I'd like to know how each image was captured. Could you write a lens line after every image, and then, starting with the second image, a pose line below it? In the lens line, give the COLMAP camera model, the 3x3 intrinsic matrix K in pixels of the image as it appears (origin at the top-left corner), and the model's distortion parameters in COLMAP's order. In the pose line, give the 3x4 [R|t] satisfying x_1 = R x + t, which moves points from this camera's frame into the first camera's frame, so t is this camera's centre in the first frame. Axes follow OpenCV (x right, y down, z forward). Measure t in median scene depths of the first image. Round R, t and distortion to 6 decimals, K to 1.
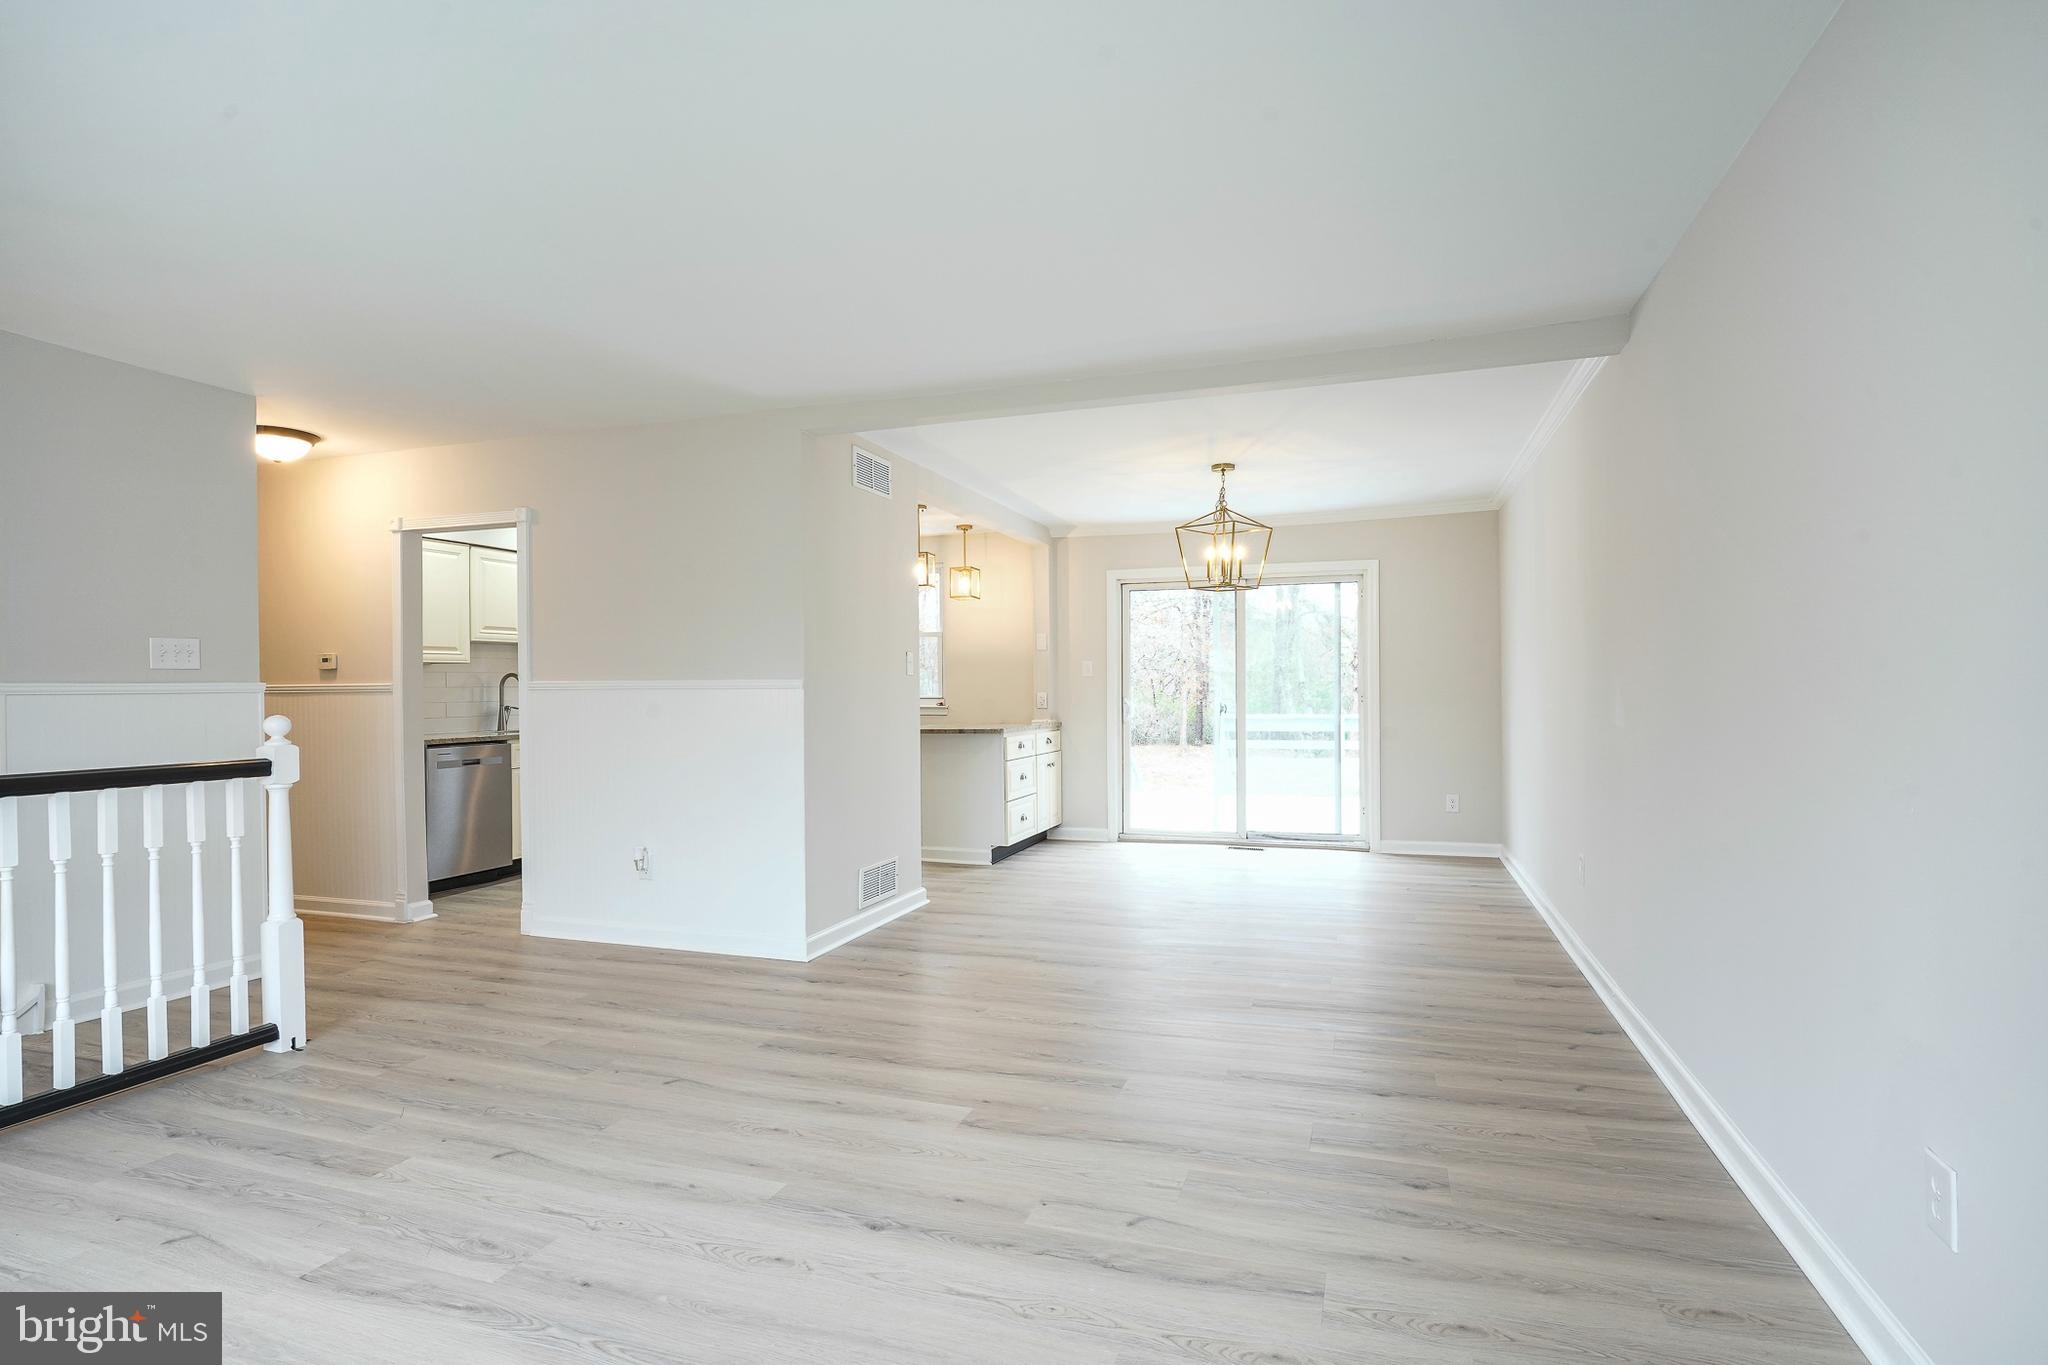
lens RADIAL K [[996.2, 0, 1024.2], [0, 996.2, 688.6], [0, 0, 1]] dist [-0.007339, 0.003358]
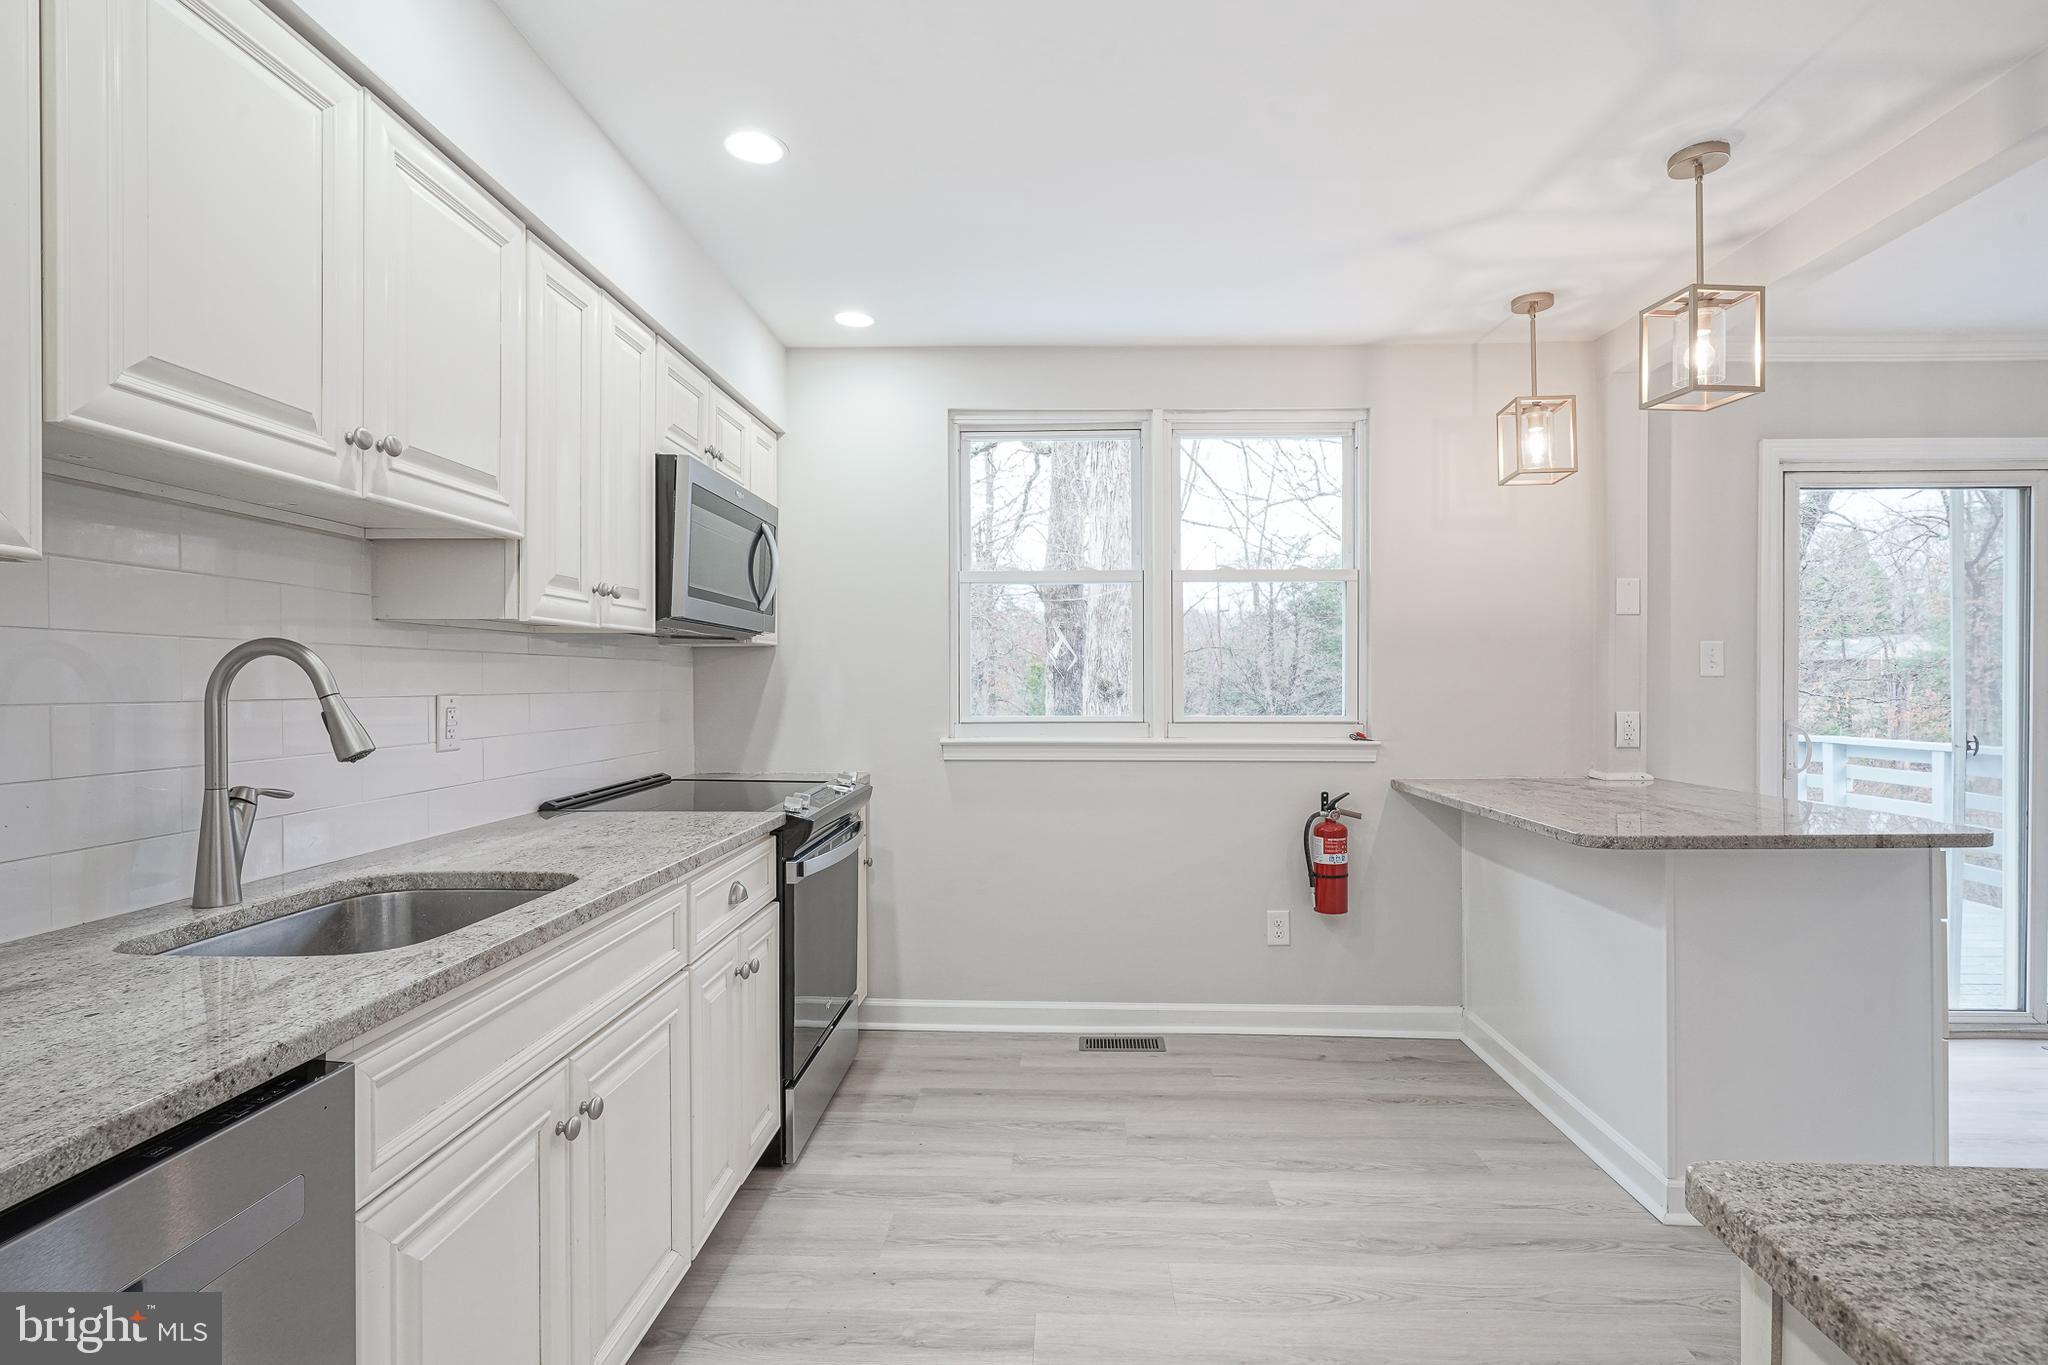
lens RADIAL K [[996.2, 0, 1021.0], [0, 996.2, 685.3], [0, 0, 1]] dist [-0.007339, 0.003358]
pose [[0.962566, 0.003648, 0.271024, -0.316802], [-0.003165, 0.999993, -0.002218, -0.004127], [-0.271030, 0.001277, 0.962570, 0.568235]]
